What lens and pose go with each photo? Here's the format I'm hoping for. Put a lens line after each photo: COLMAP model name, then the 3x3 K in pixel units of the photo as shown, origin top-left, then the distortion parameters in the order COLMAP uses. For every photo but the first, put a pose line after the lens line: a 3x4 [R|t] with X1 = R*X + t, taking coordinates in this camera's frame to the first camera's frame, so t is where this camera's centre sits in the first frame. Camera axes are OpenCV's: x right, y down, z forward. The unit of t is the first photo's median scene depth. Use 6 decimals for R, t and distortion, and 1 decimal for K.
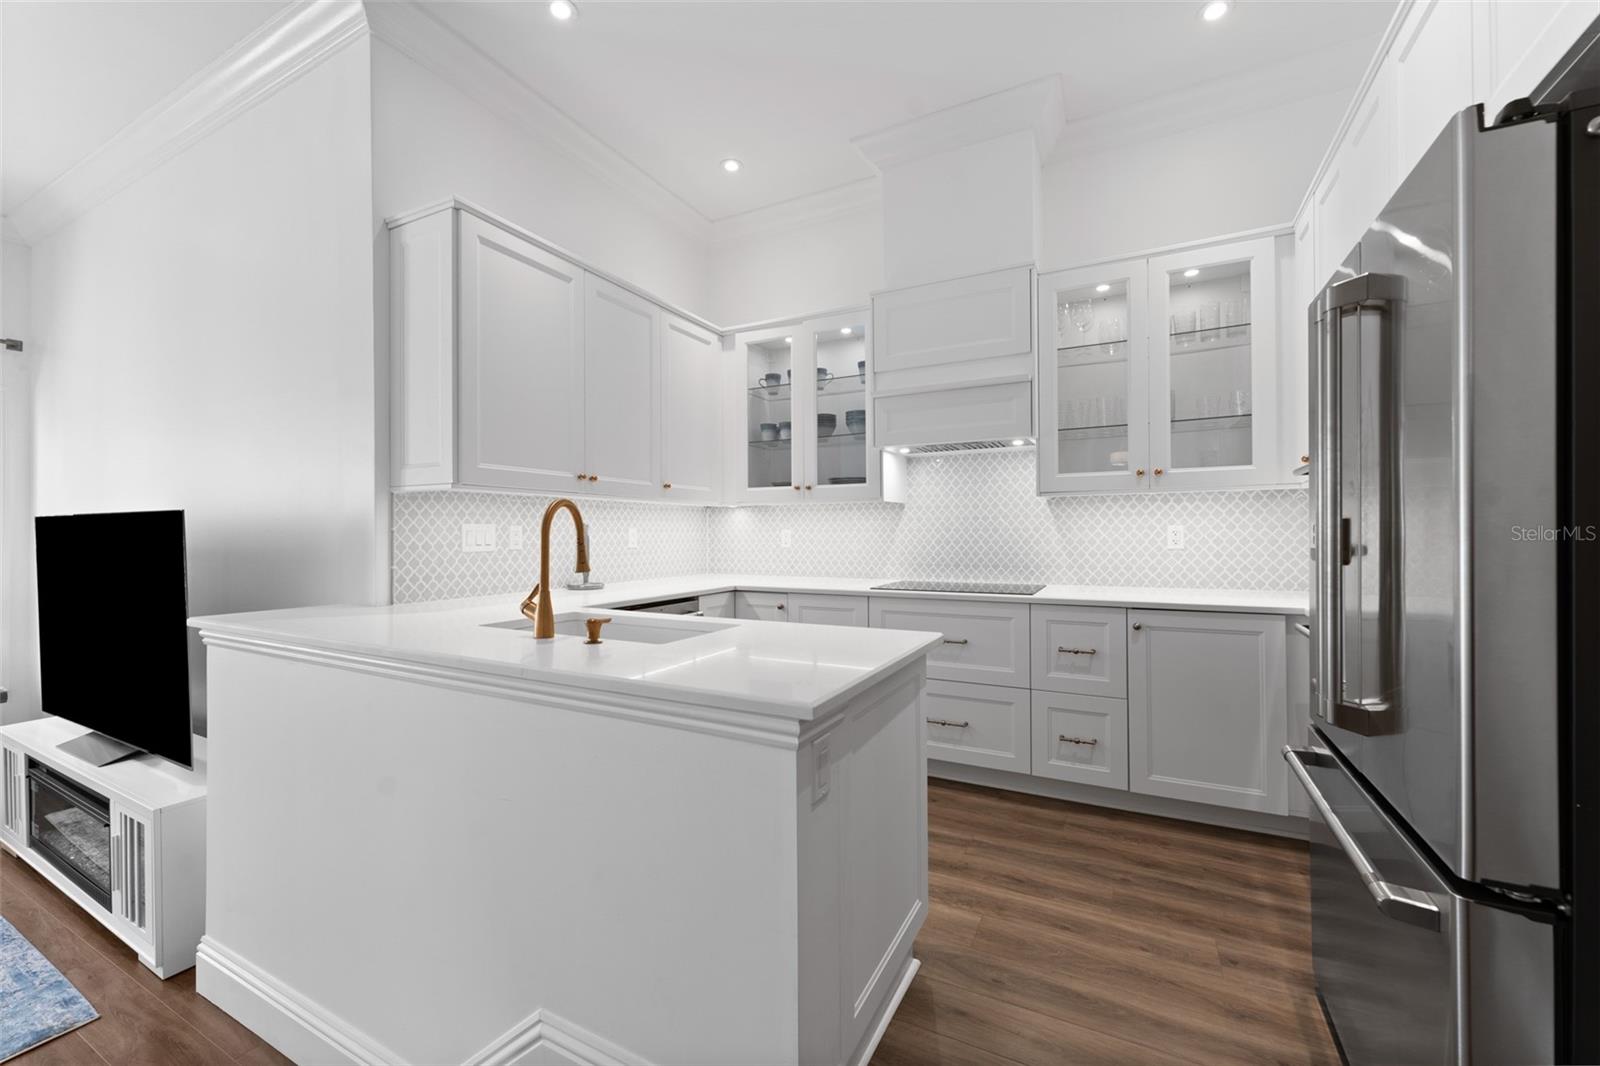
lens RADIAL K [[641.3, 0, 797.6], [0, 641.3, 531.2], [0, 0, 1]] dist [0.001933, -0.000126]
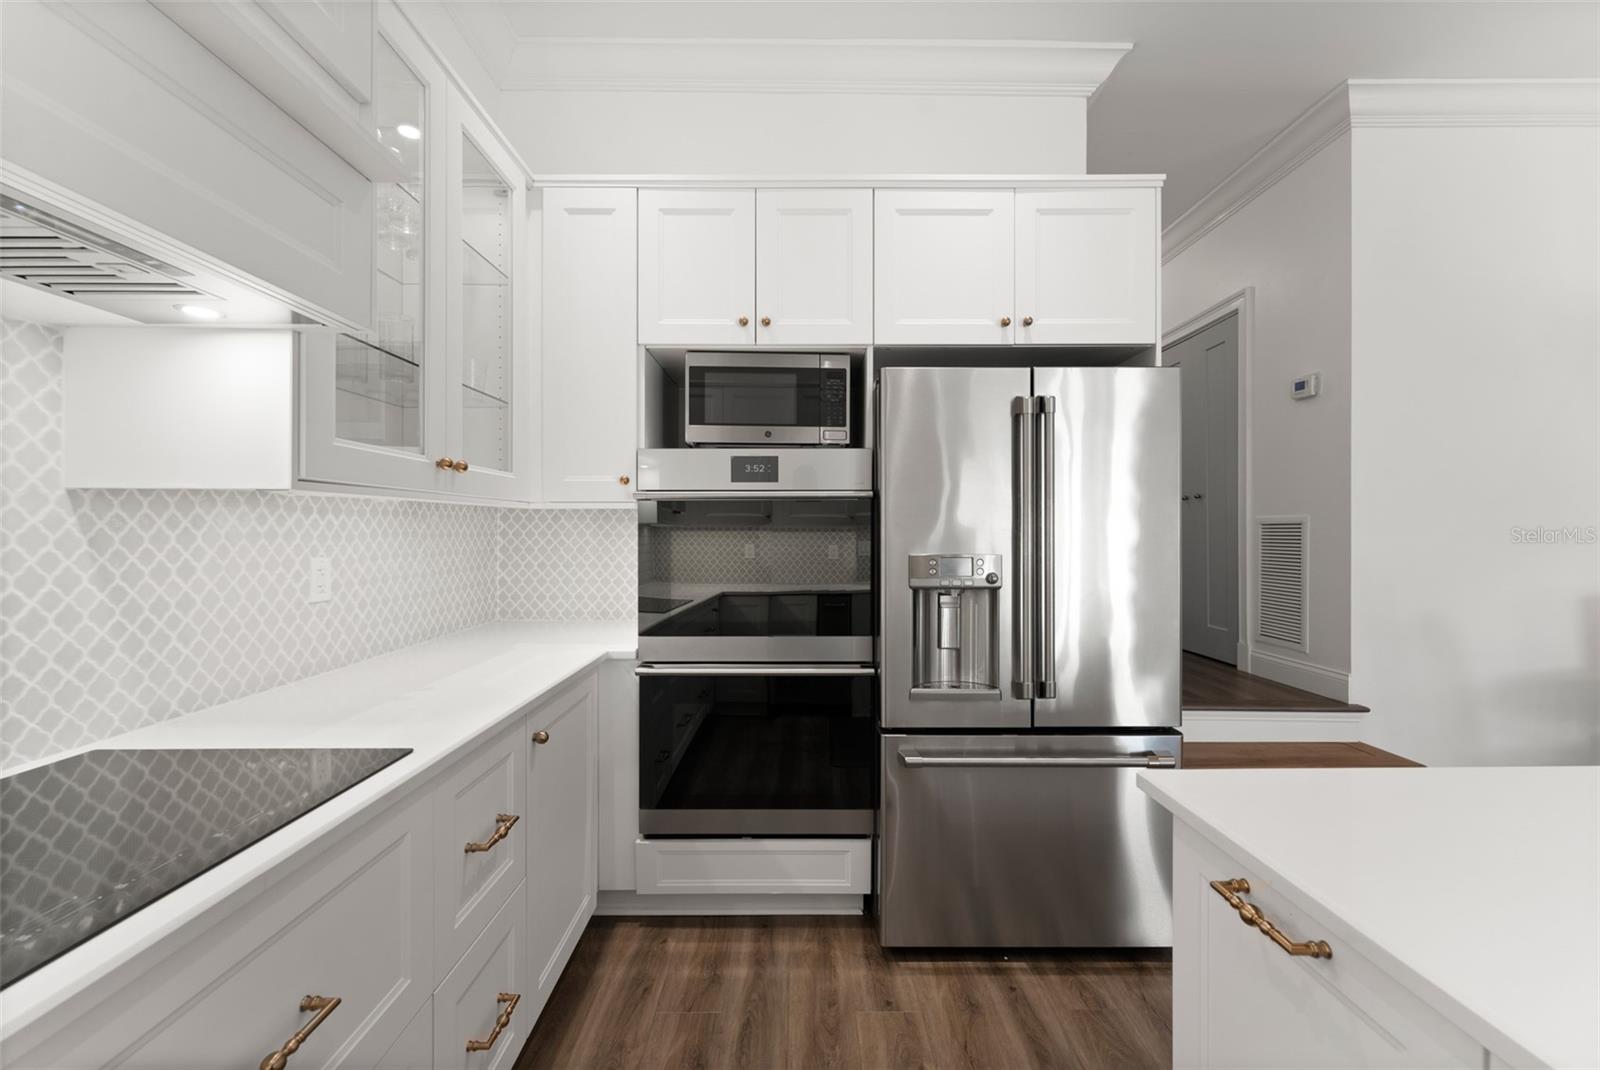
lens RADIAL K [[651.9, 0, 803.9], [0, 651.9, 532.6], [0, 0, 1]] dist [0.001504, 0.000295]
pose [[-0.472588, 0.003093, 0.881278, -0.079928], [-0.000396, 0.999993, -0.003722, -0.026706], [-0.881283, -0.002108, -0.472583, 0.863933]]
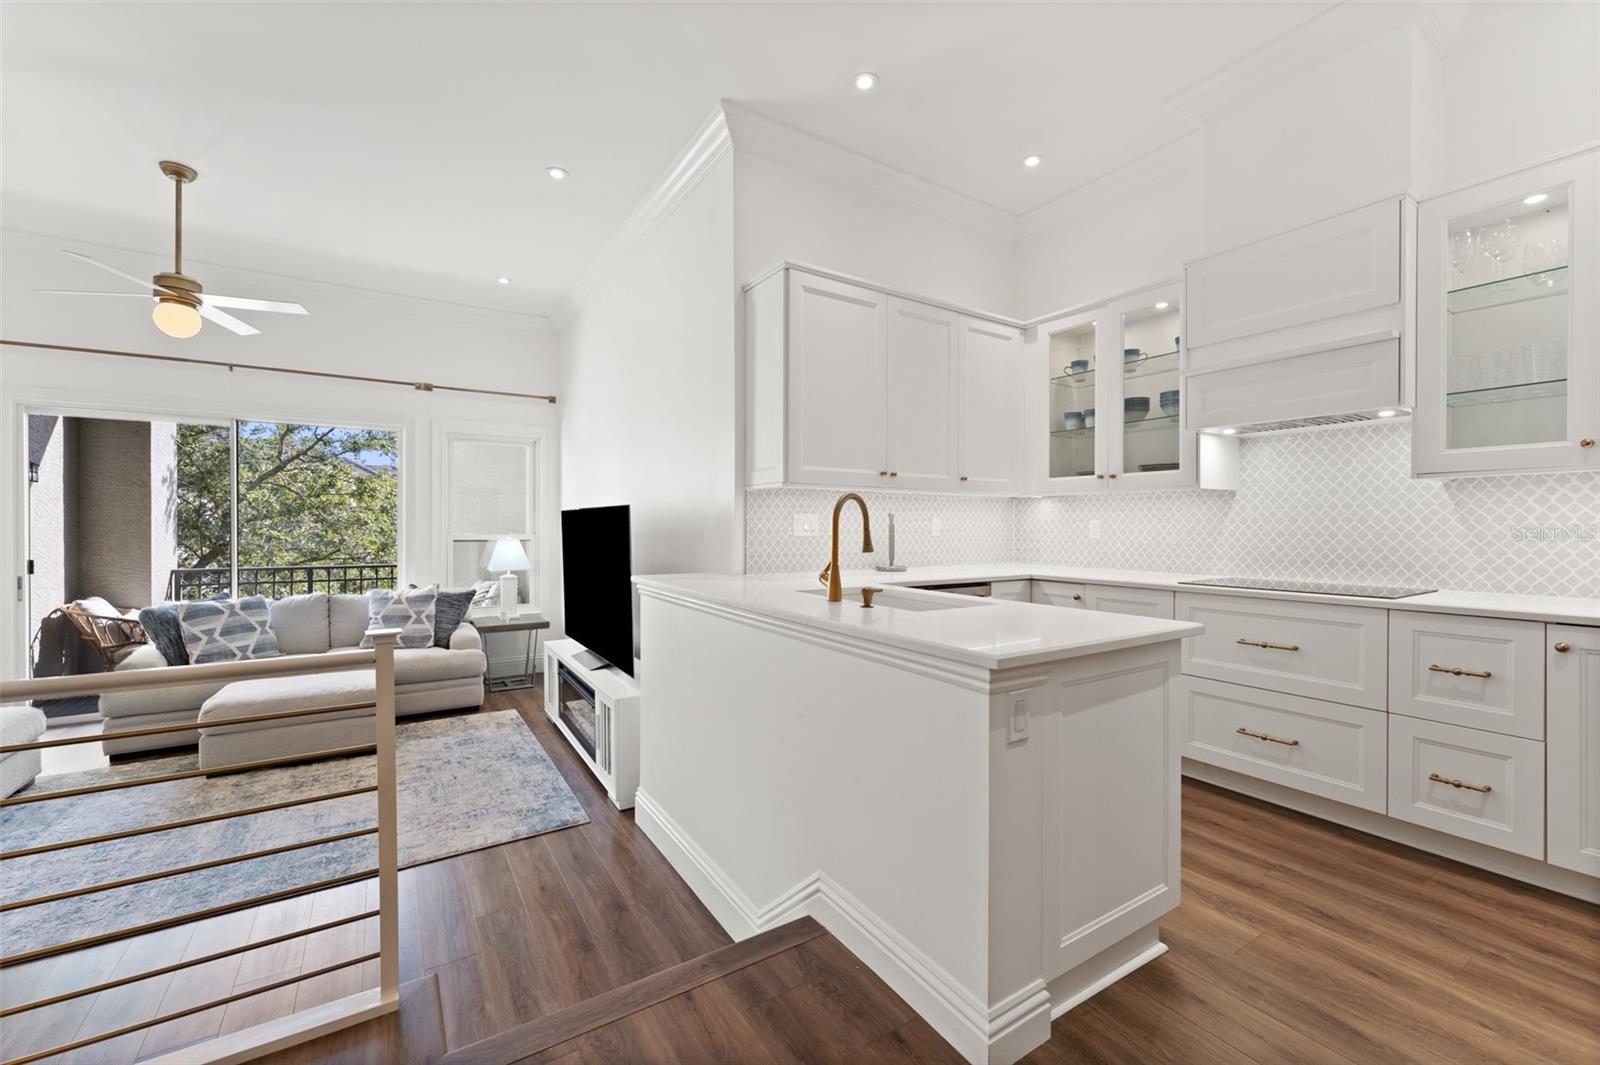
lens RADIAL K [[650.2, 0, 799.6], [0, 650.2, 531.0], [0, 0, 1]] dist [0.001048, 0.000236]
pose [[0.868934, 0.010901, -0.494807, 0.102267], [-0.005151, 0.999902, 0.012984, 0.004705], [0.494901, -0.008733, 0.868906, -0.089938]]
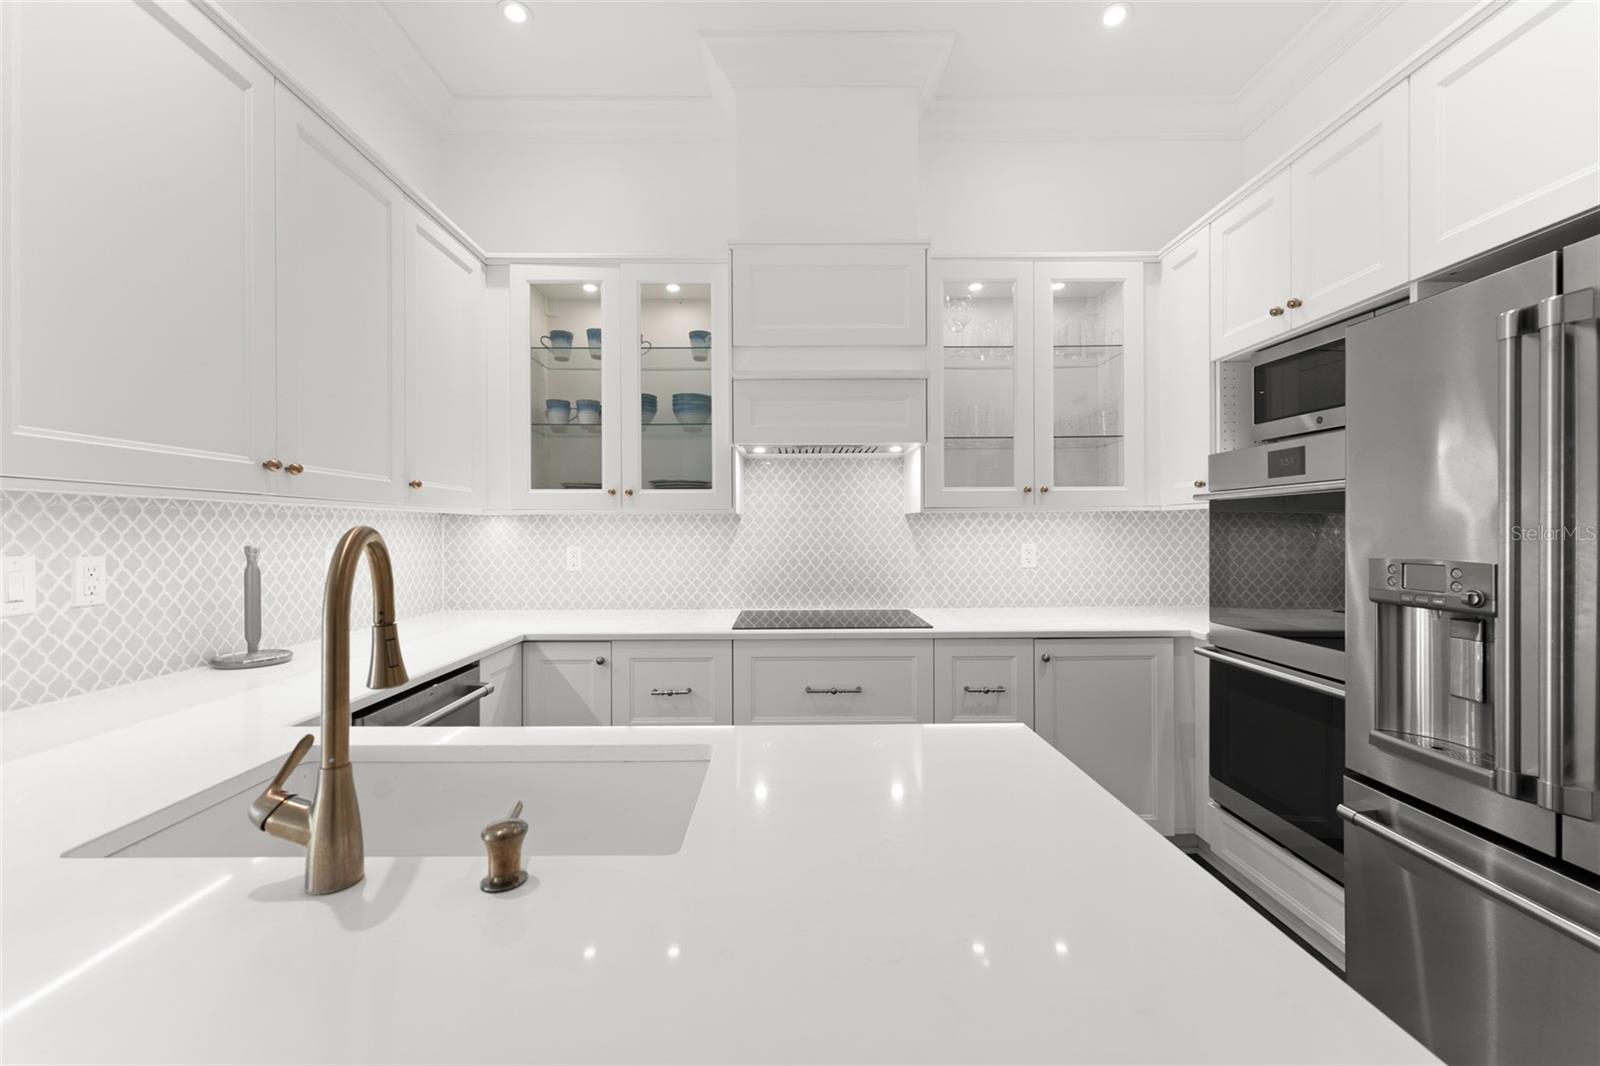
lens RADIAL K [[649.7, 0, 796.6], [0, 649.7, 530.6], [0, 0, 1]] dist [0.000862, 0.000138]
pose [[0.882016, 0.000861, 0.471220, -0.181801], [-0.001741, 0.999997, 0.001432, -0.028099], [-0.471217, -0.002084, 0.882015, 0.280938]]
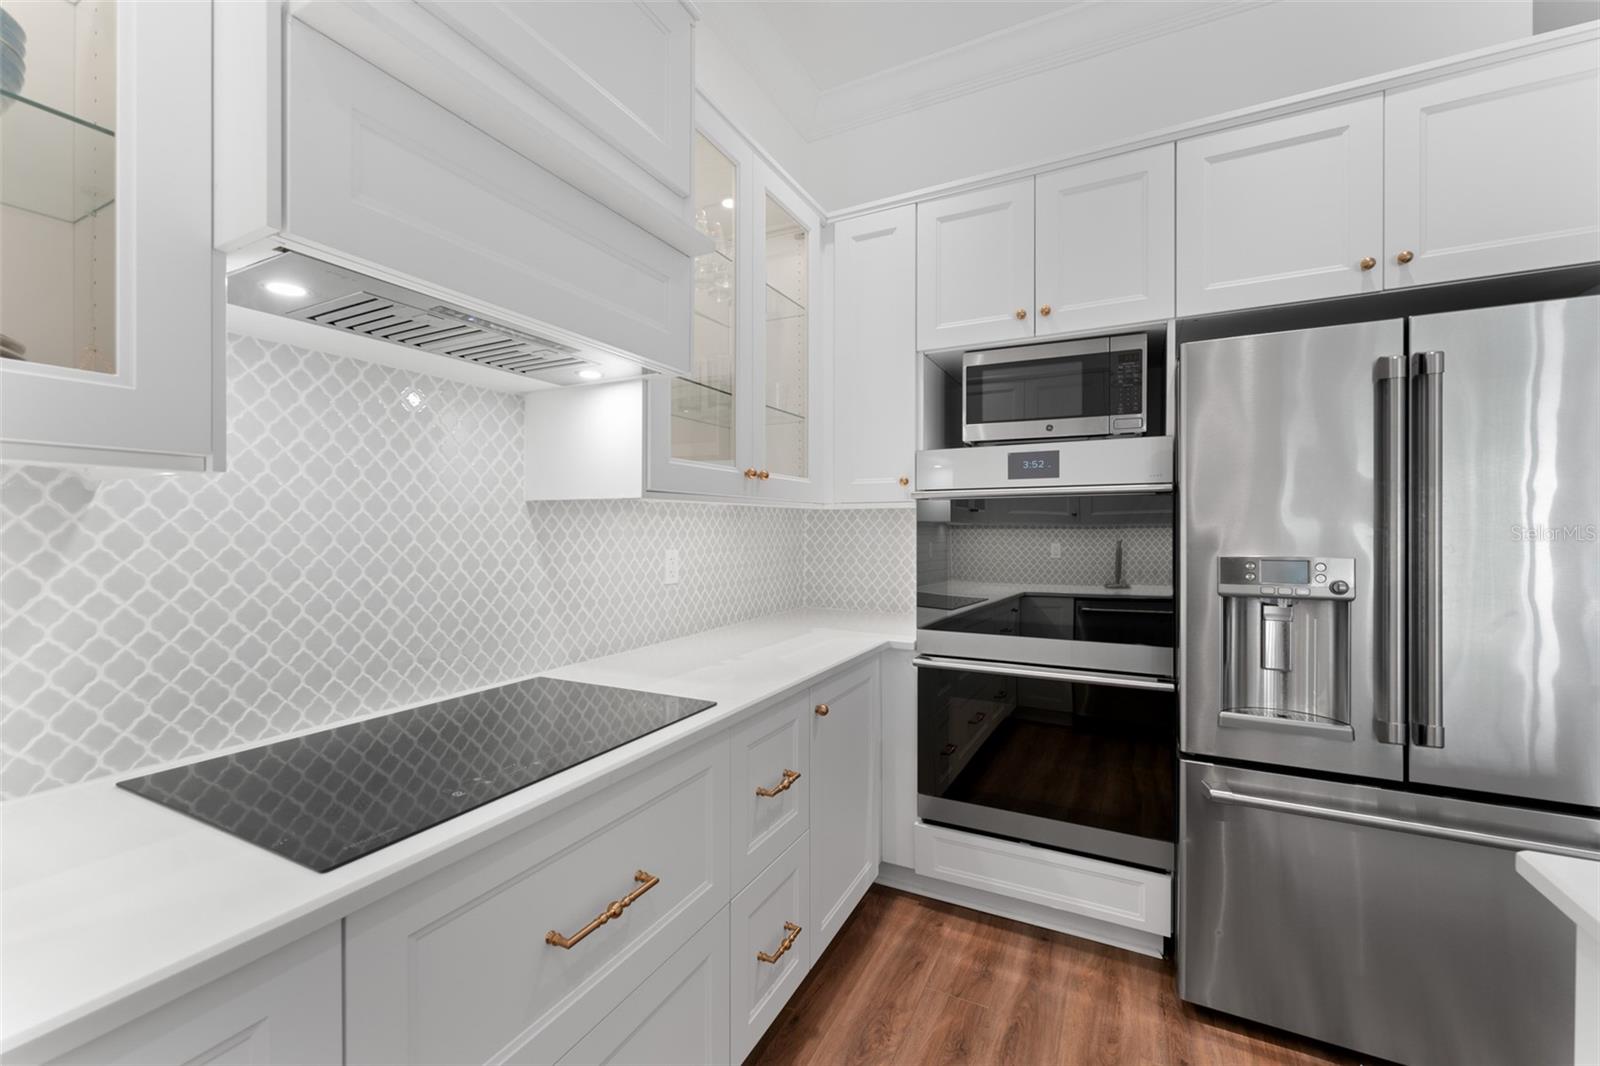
lens RADIAL K [[650.2, 0, 799.6], [0, 650.2, 531.5], [0, 0, 1]] dist [0.001048, 0.000236]
pose [[-0.009601, 0.001902, 0.999952, -0.110326], [-0.002413, 0.999995, -0.001926, -0.026499], [-0.999951, -0.002431, -0.009597, 0.832163]]
